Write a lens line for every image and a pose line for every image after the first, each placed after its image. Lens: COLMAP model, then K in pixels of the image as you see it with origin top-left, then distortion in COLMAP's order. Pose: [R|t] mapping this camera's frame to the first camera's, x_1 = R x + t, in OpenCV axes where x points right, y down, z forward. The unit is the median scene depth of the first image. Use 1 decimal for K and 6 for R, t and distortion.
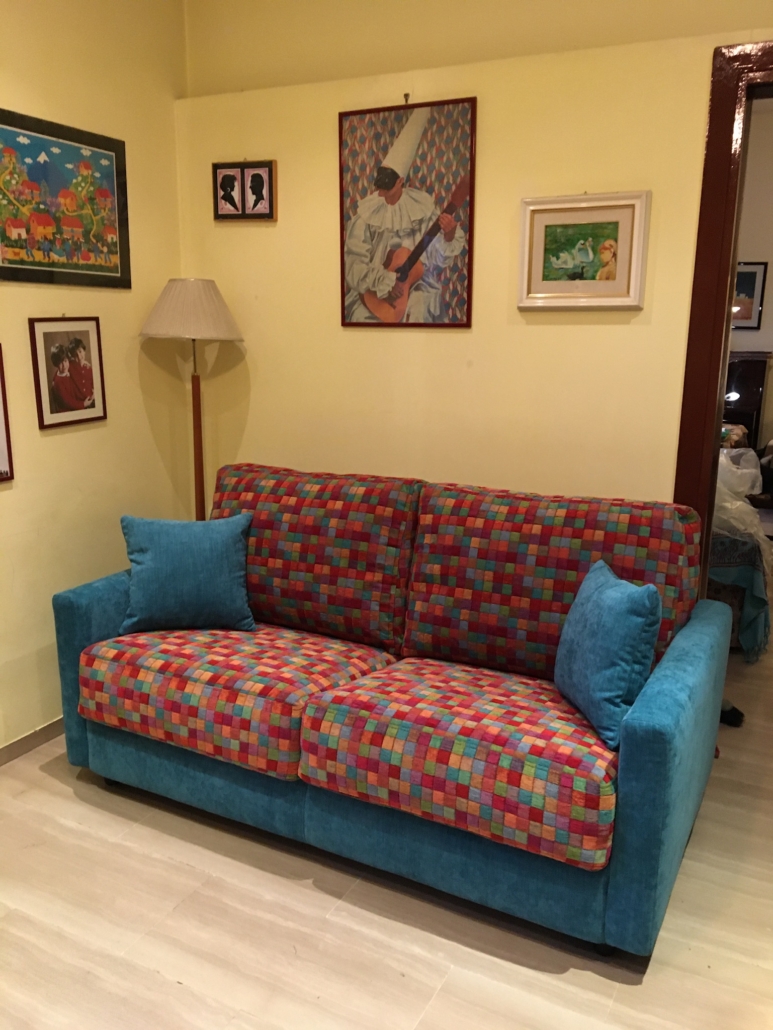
lens RADIAL K [[890.0, 0, 388.7], [0, 890.0, 515.5], [0, 0, 1]] dist [0.043547, -0.077625]
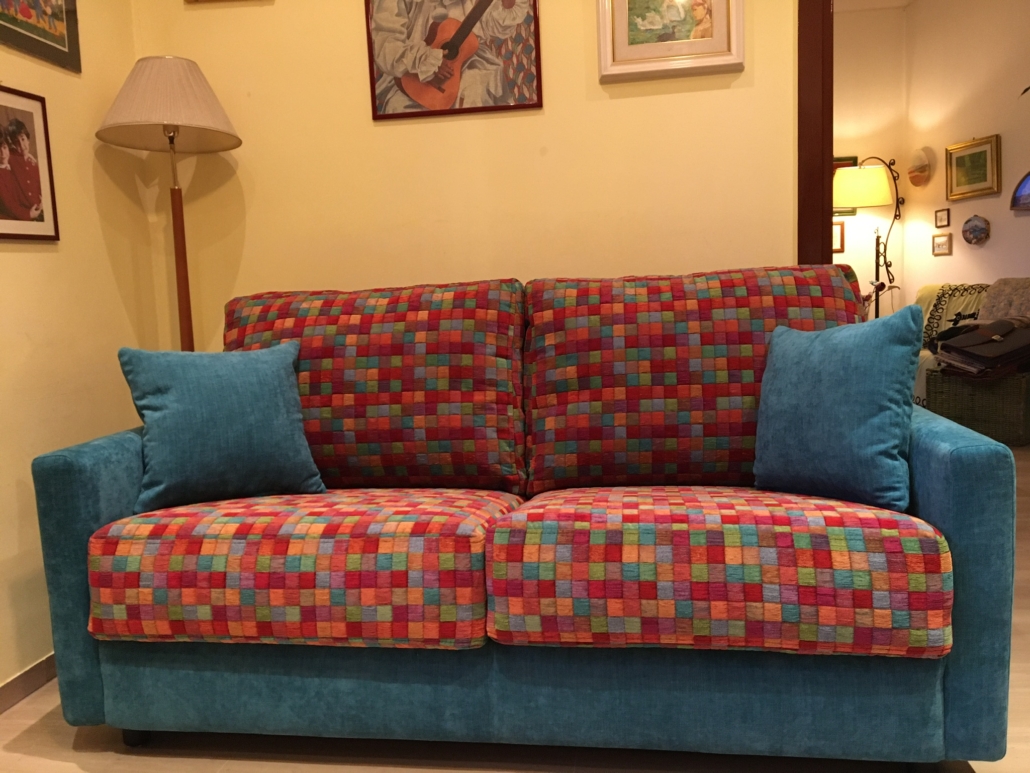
lens RADIAL K [[890.0, 0, 517.0], [0, 890.0, 387.1], [0, 0, 1]] dist [0.043547, -0.077625]
pose [[0.941291, -0.083442, 0.327122, -0.250812], [0.122360, 0.987413, -0.100221, 0.145886], [-0.314642, 0.134364, 0.939653, 0.263082]]
